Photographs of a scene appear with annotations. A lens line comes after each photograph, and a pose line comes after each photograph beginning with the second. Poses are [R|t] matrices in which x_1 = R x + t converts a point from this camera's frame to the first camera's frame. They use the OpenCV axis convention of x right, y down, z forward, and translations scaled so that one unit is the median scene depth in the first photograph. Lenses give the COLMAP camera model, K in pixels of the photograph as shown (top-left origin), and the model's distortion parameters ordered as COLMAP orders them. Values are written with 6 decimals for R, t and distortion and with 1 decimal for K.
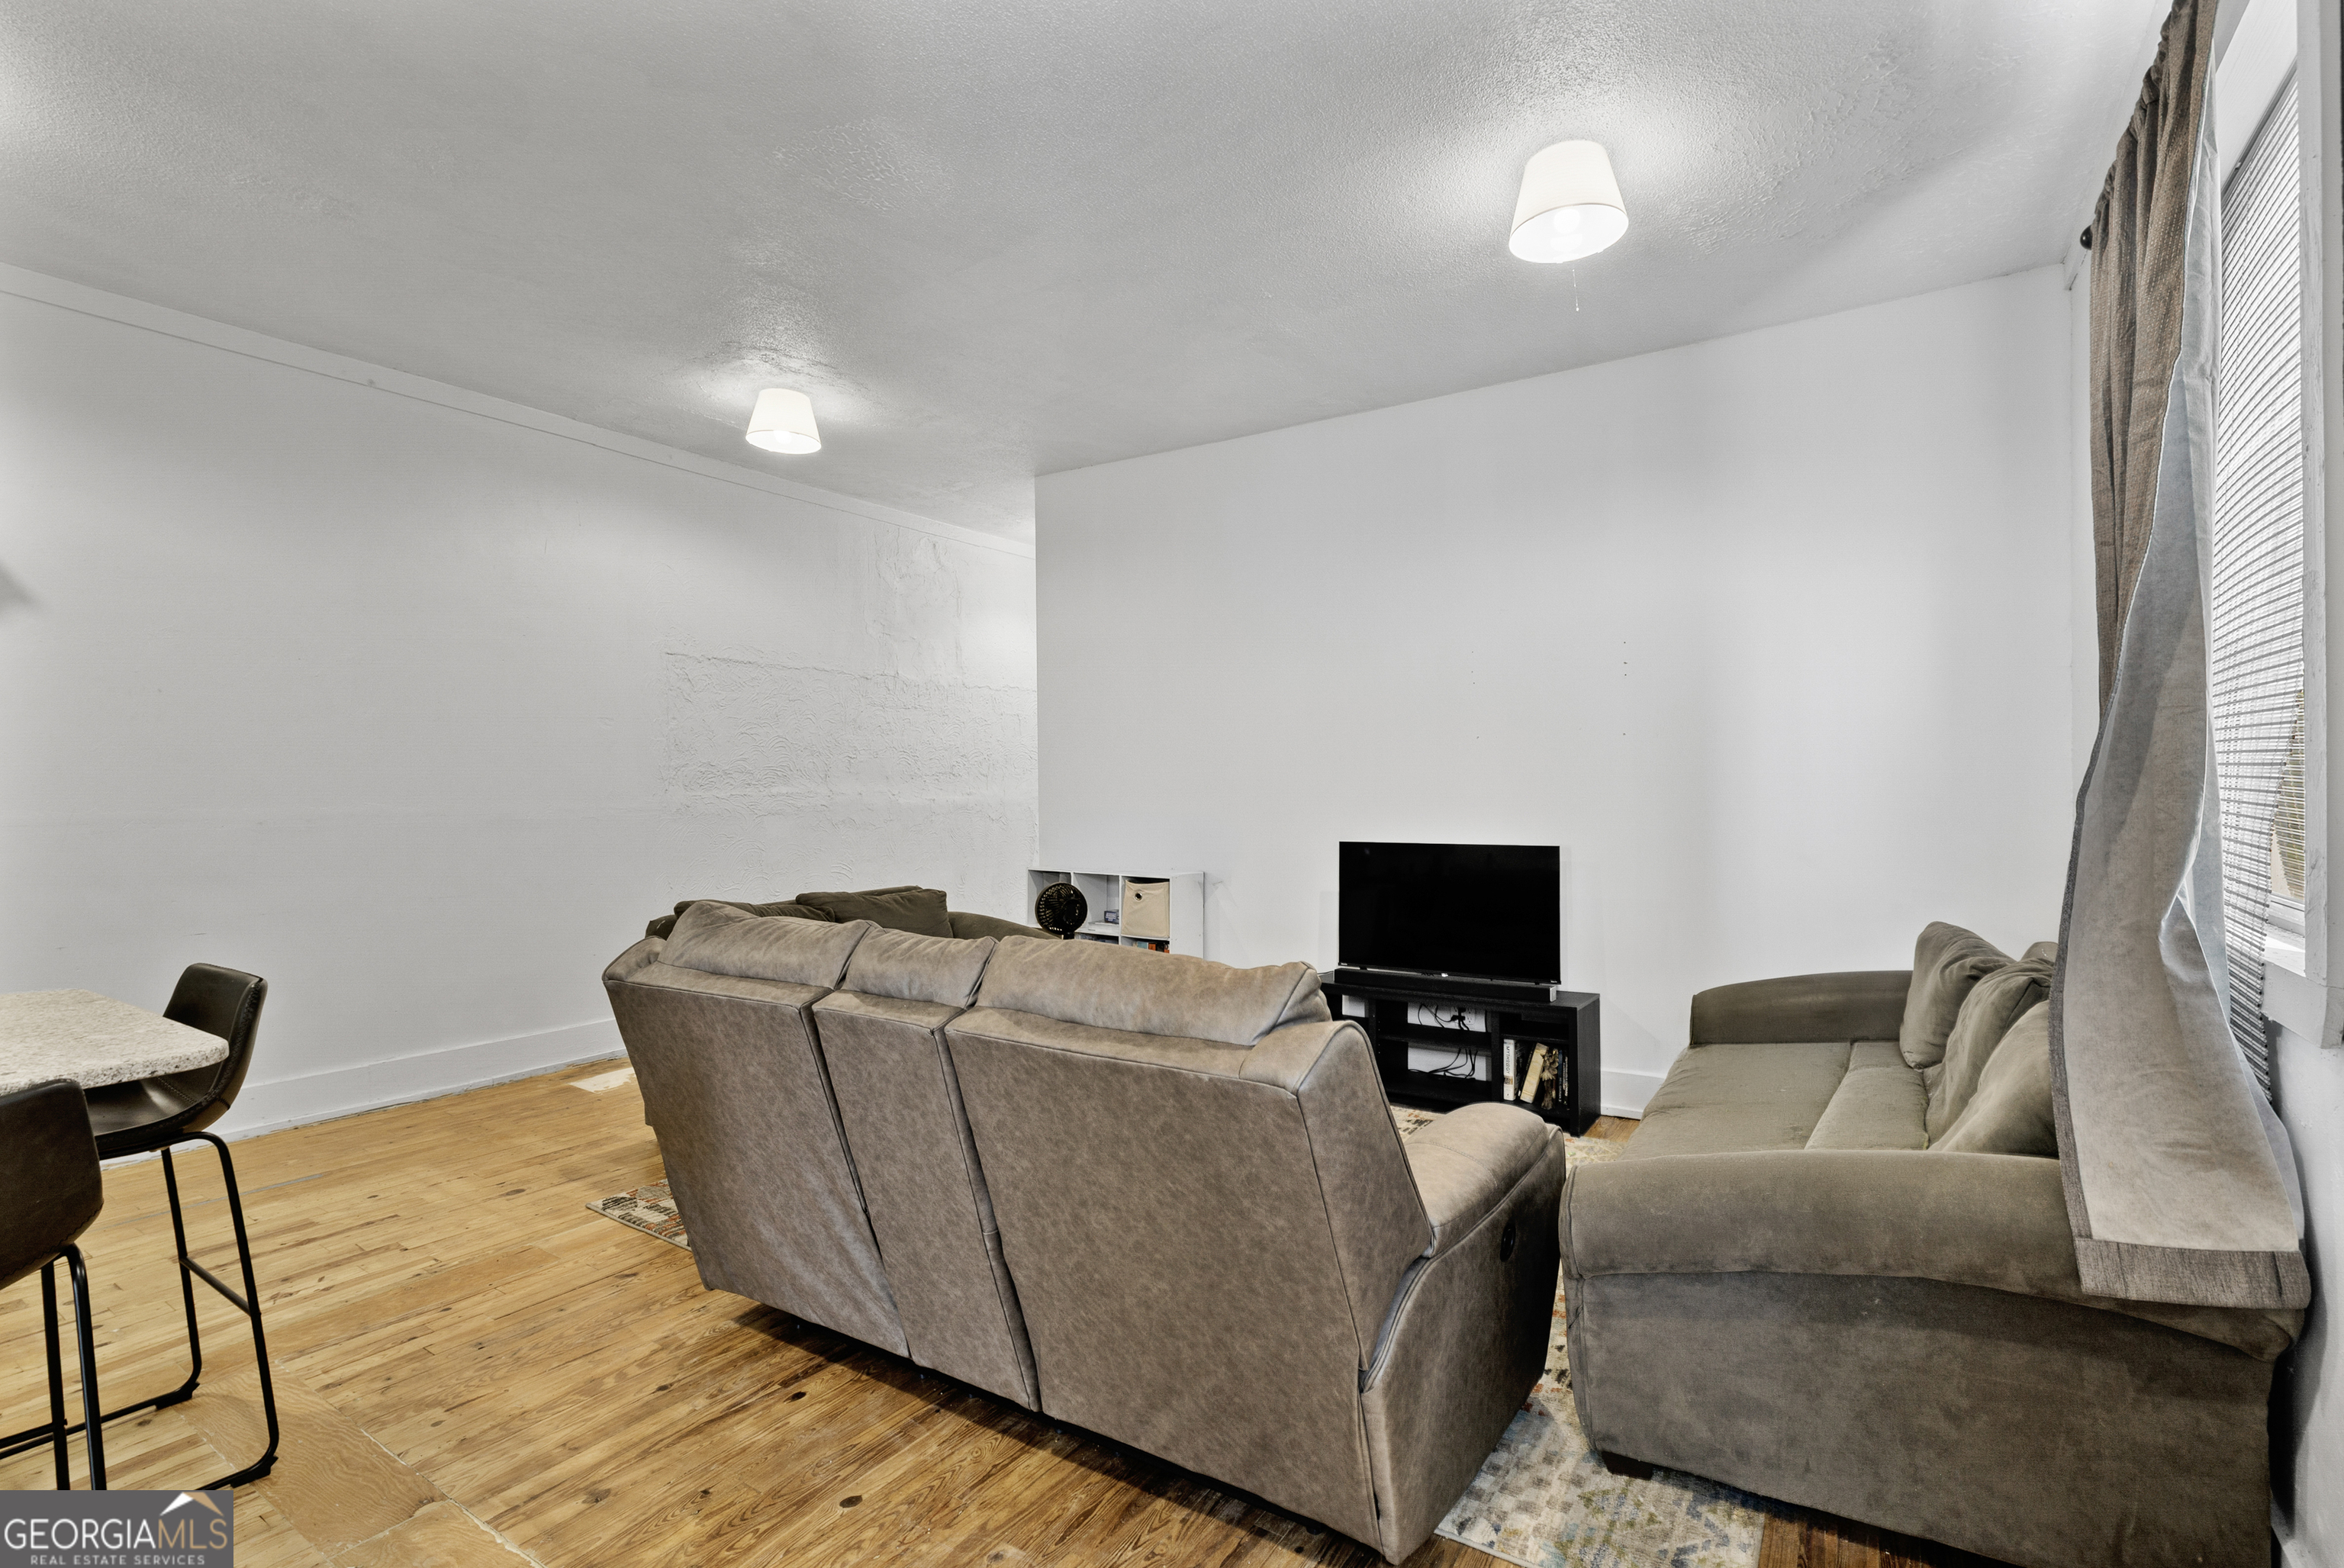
lens RADIAL K [[1139.4, 0, 1146.7], [0, 1139.4, 774.8], [0, 0, 1]] dist [-0.010422, 0.003485]
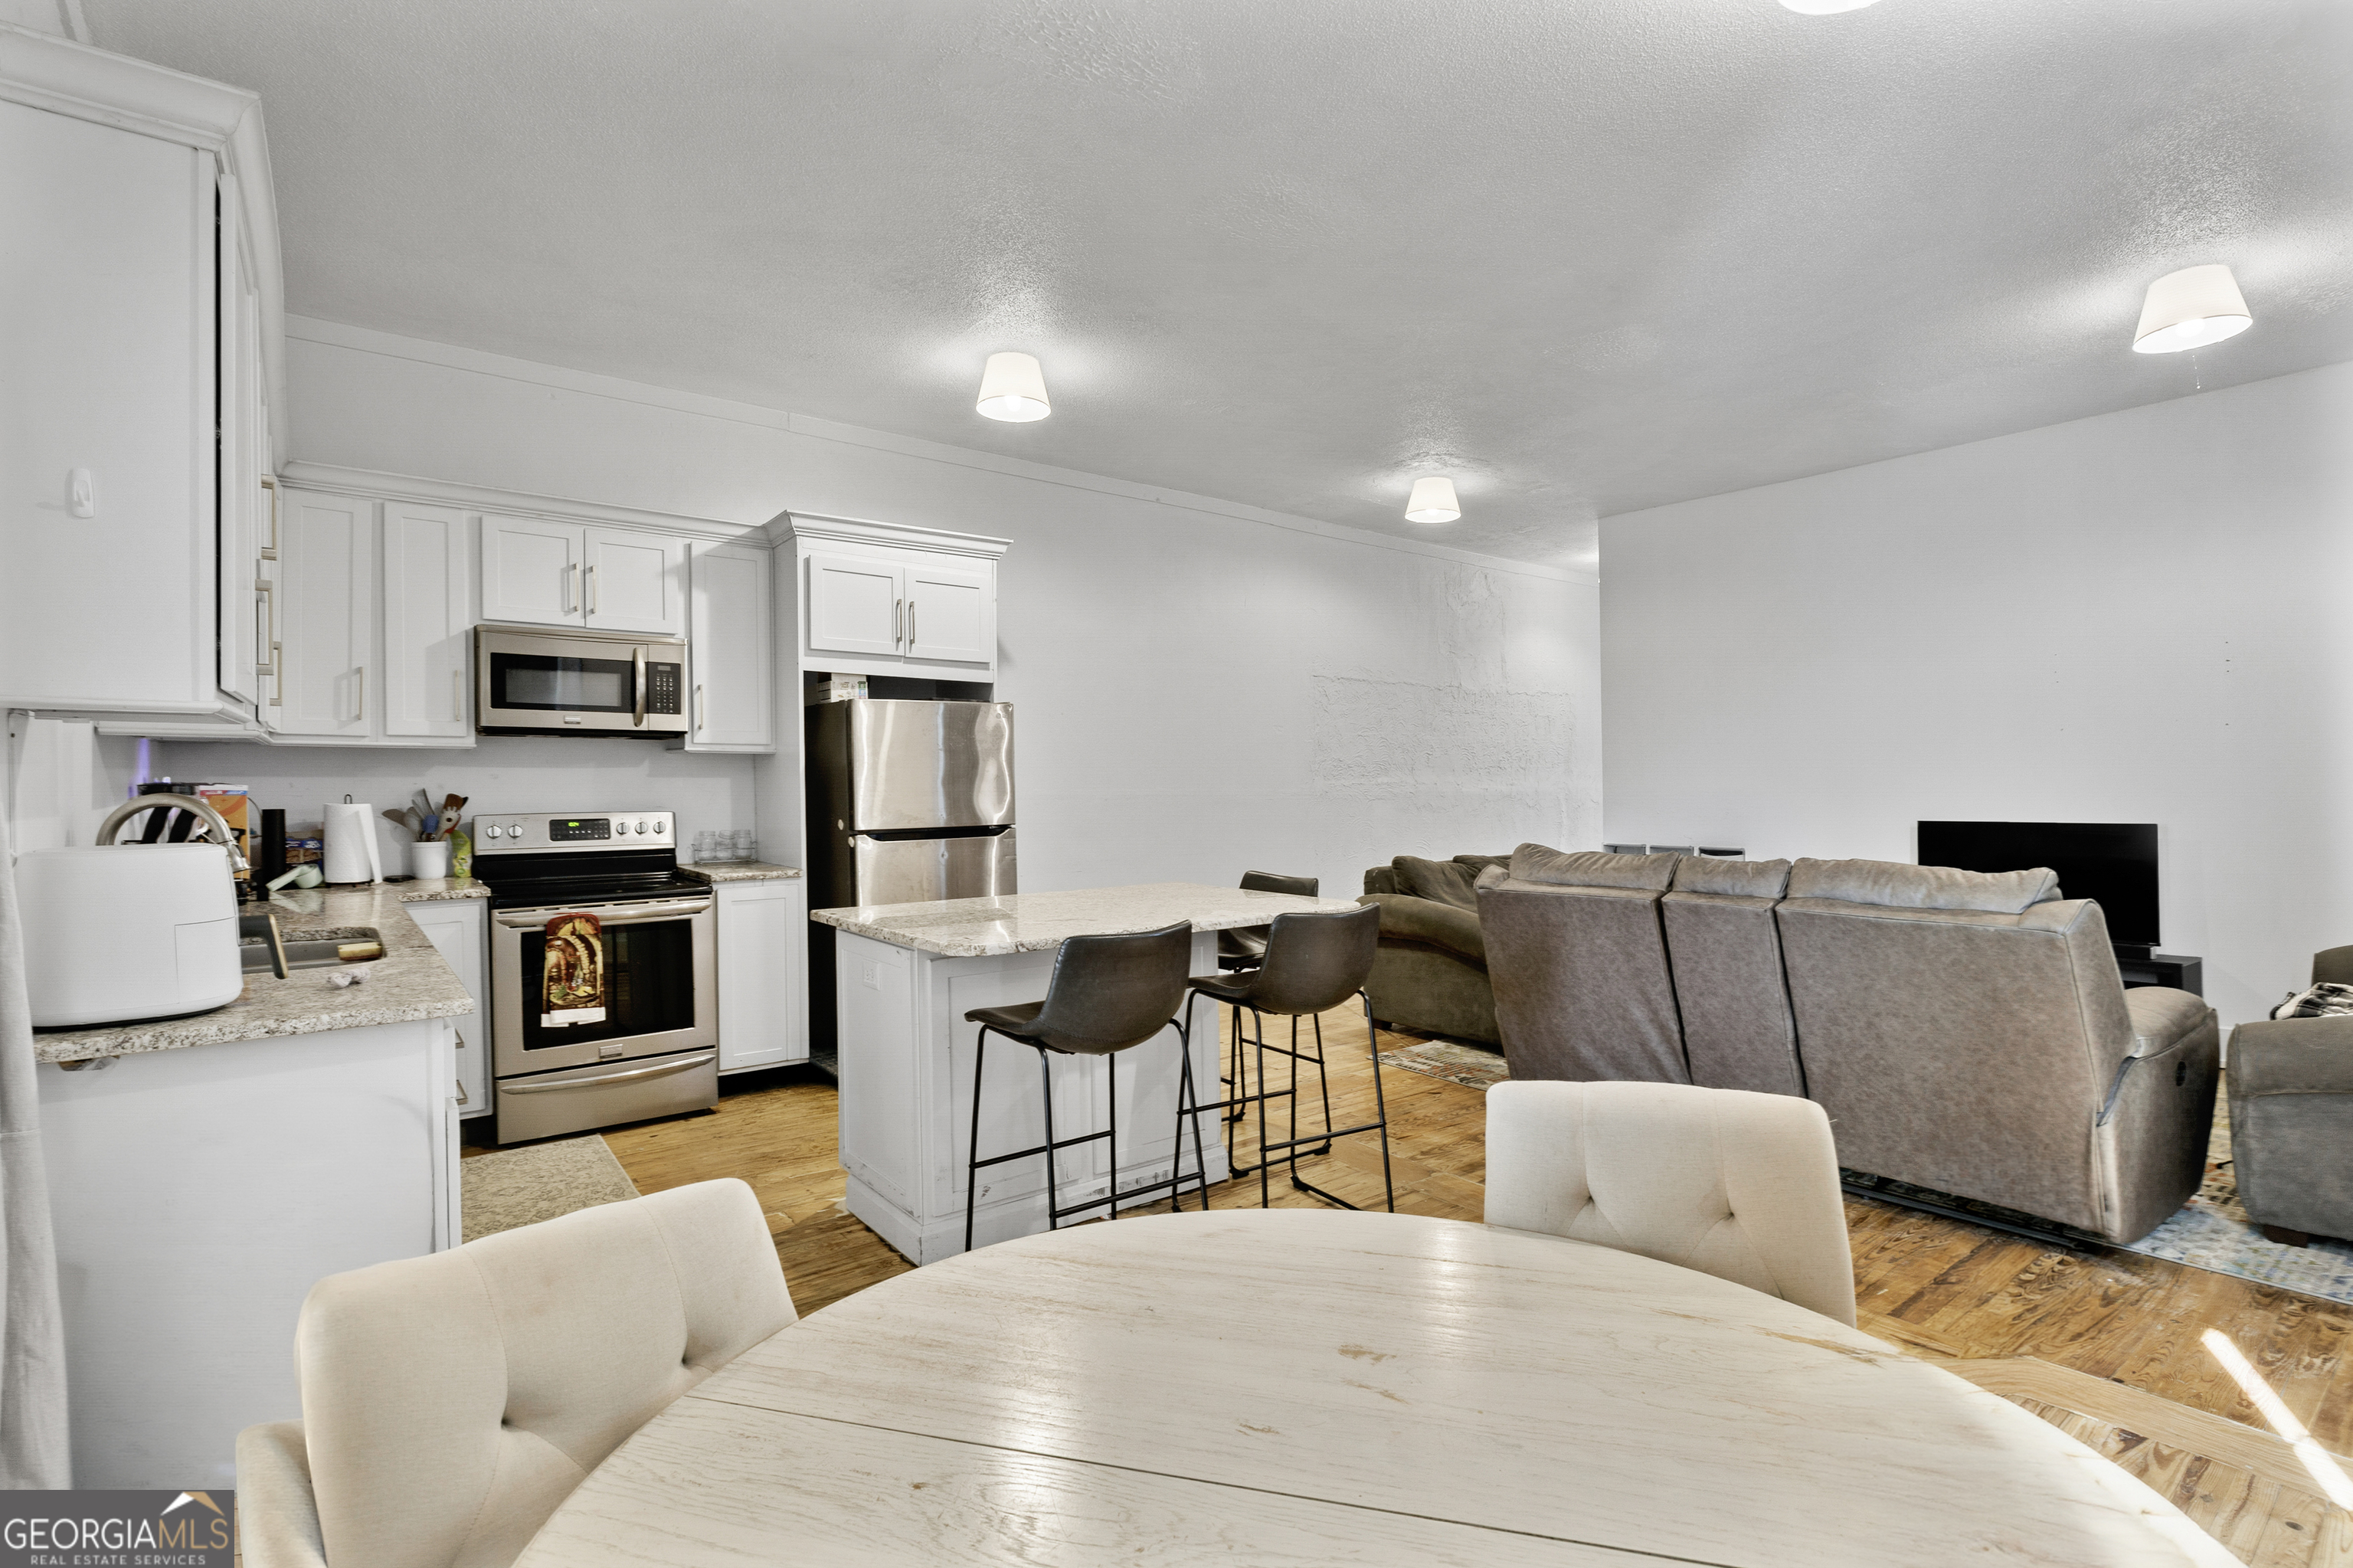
lens RADIAL K [[1143.8, 0, 1137.3], [0, 1143.8, 764.4], [0, 0, 1]] dist [-0.010422, 0.003485]
pose [[0.946205, -0.007715, -0.323476, -0.493526], [0.004805, 0.999941, -0.009793, 0.020162], [0.323532, 0.007711, 0.946186, -0.851555]]
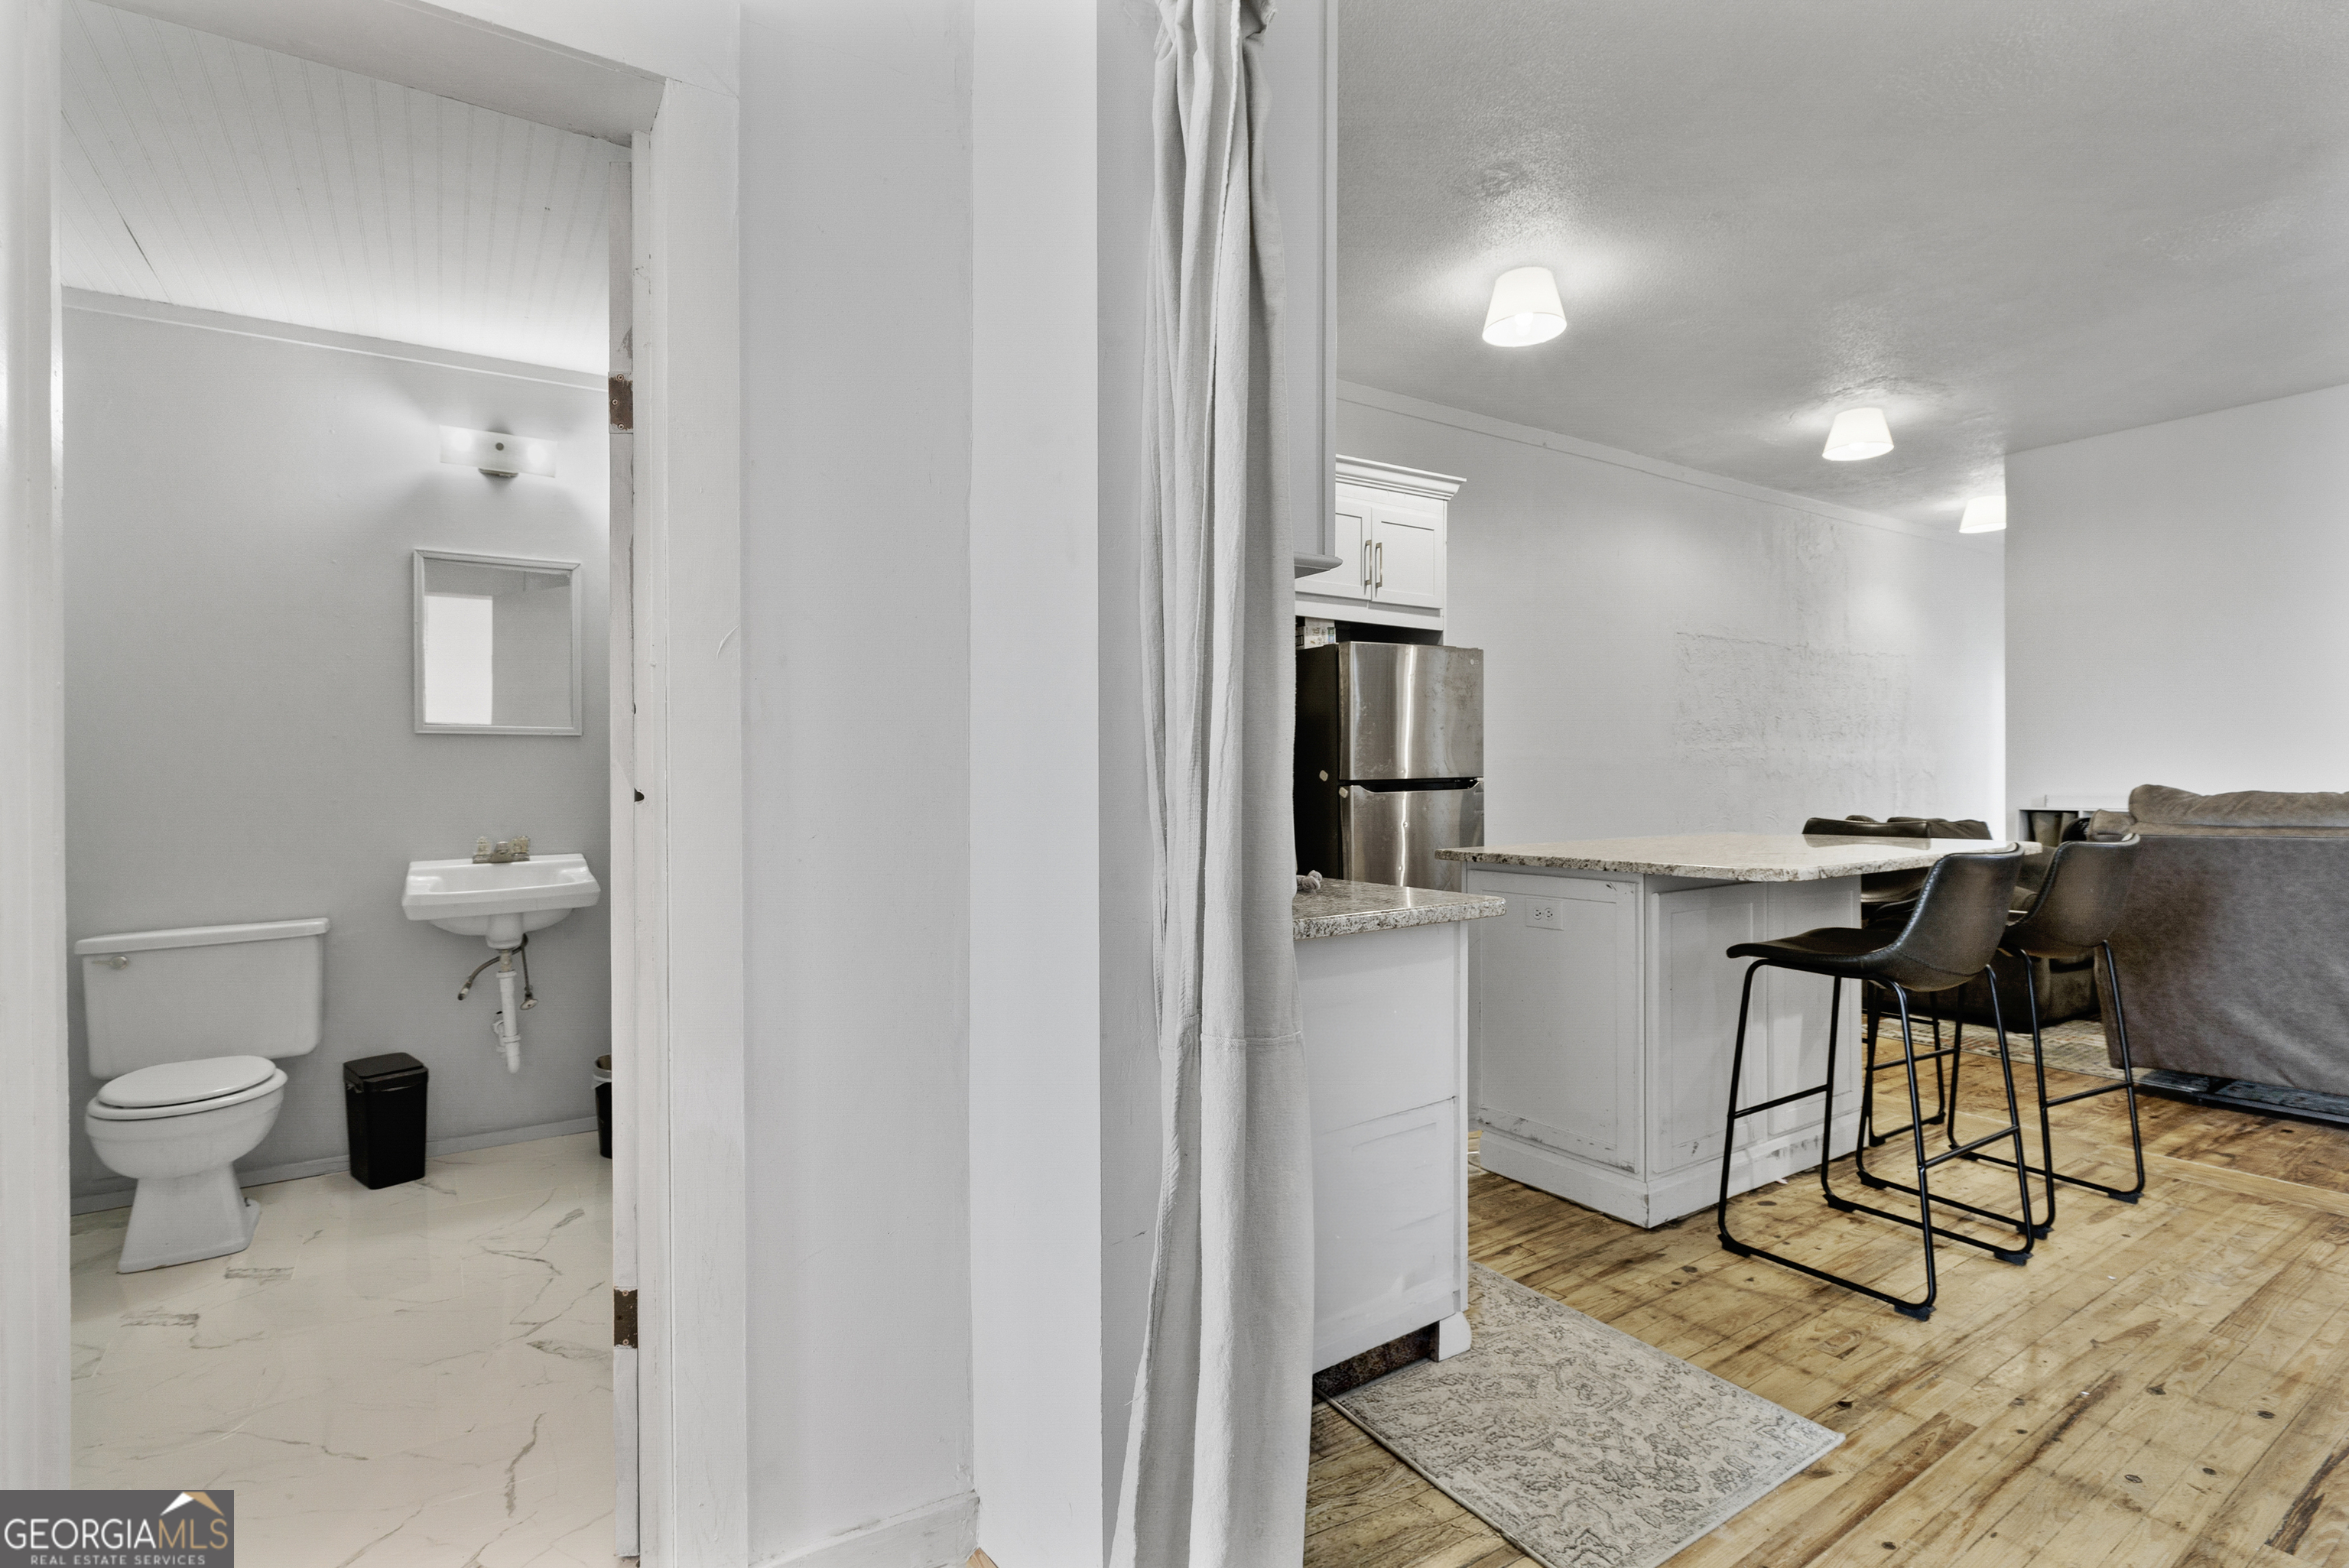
lens RADIAL K [[1141.7, 0, 1106.2], [0, 1141.7, 775.8], [0, 0, 1]] dist [-0.010422, 0.003485]
pose [[0.911255, -0.011491, -0.411683, -1.270344], [0.012306, 0.999924, -0.000670, 0.111417], [0.411660, -0.004455, 0.911327, -1.038098]]
